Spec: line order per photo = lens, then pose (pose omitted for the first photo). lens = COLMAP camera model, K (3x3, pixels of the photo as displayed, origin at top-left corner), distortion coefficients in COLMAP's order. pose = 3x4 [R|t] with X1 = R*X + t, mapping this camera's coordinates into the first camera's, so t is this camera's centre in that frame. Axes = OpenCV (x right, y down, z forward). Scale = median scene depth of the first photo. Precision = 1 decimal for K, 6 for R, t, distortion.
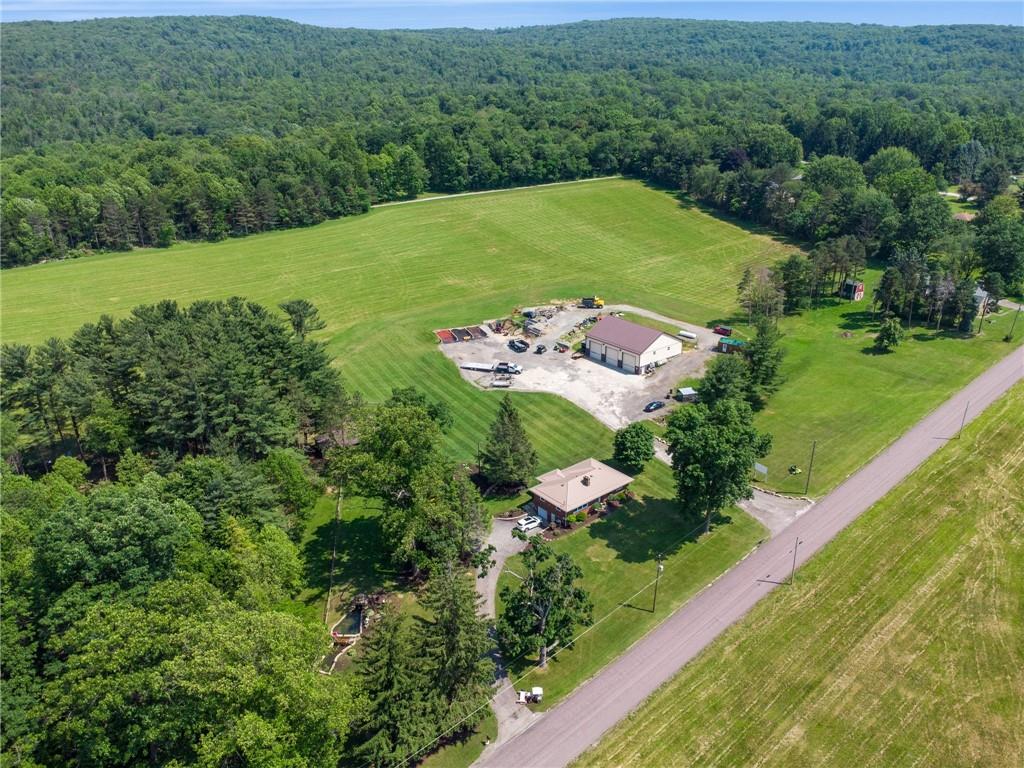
lens RADIAL K [[740.1, 0, 514.4], [0, 740.1, 385.2], [0, 0, 1]] dist [0.004514, 0.000706]
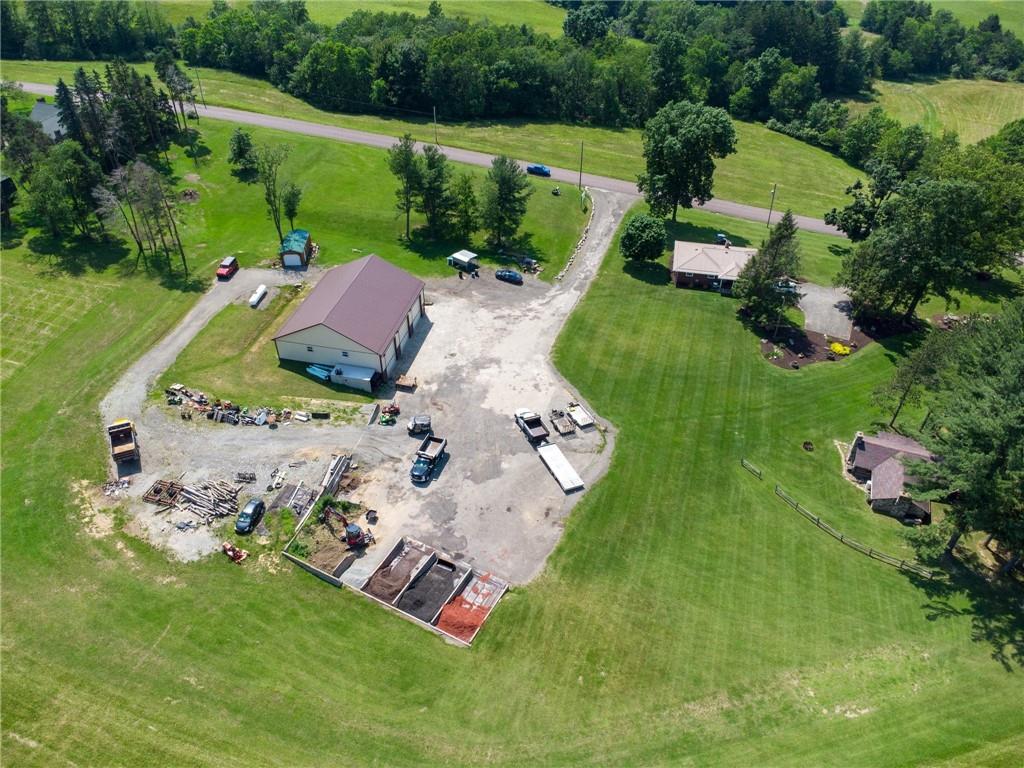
lens RADIAL K [[740.1, 0, 514.4], [0, 740.1, 385.2], [0, 0, 1]] dist [0.004514, 0.000706]
pose [[-0.630774, -0.483946, 0.606564, -0.289668], [0.295388, 0.573082, 0.764411, -0.422814], [-0.717544, 0.661342, -0.218533, 1.044946]]
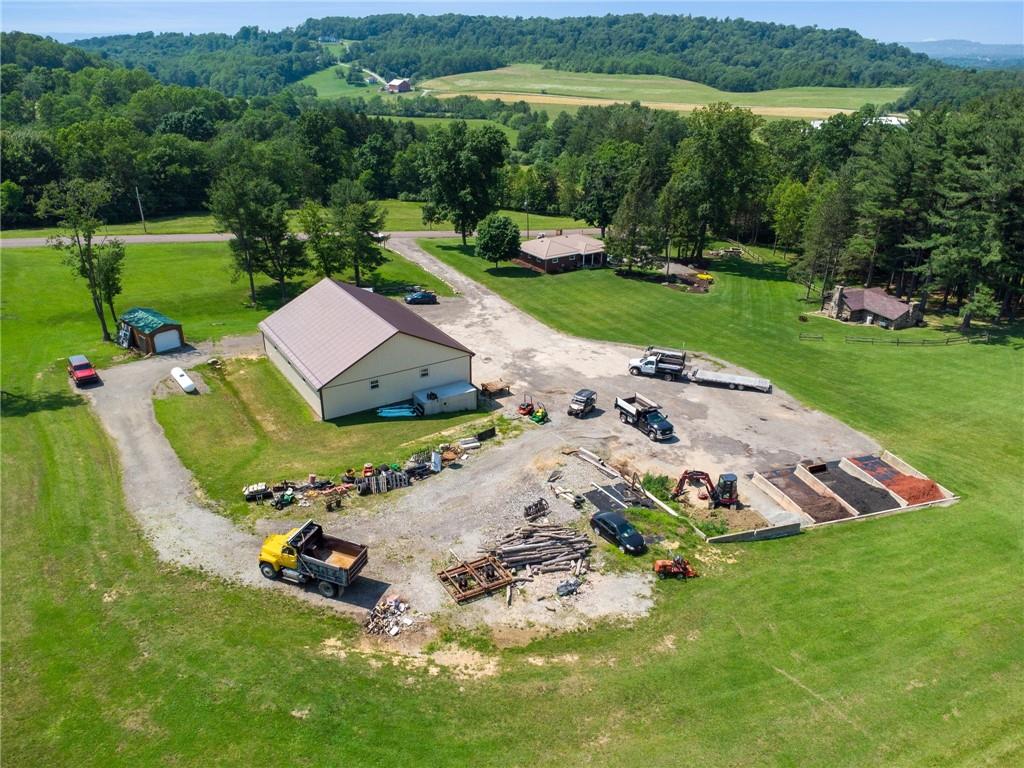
lens RADIAL K [[740.1, 0, 514.4], [0, 740.1, 385.2], [0, 0, 1]] dist [0.004514, 0.000706]
pose [[-0.994844, -0.044335, 0.091217, 0.037144], [0.037326, 0.676213, 0.735760, -0.336200], [-0.094303, 0.735371, -0.671071, 1.251403]]
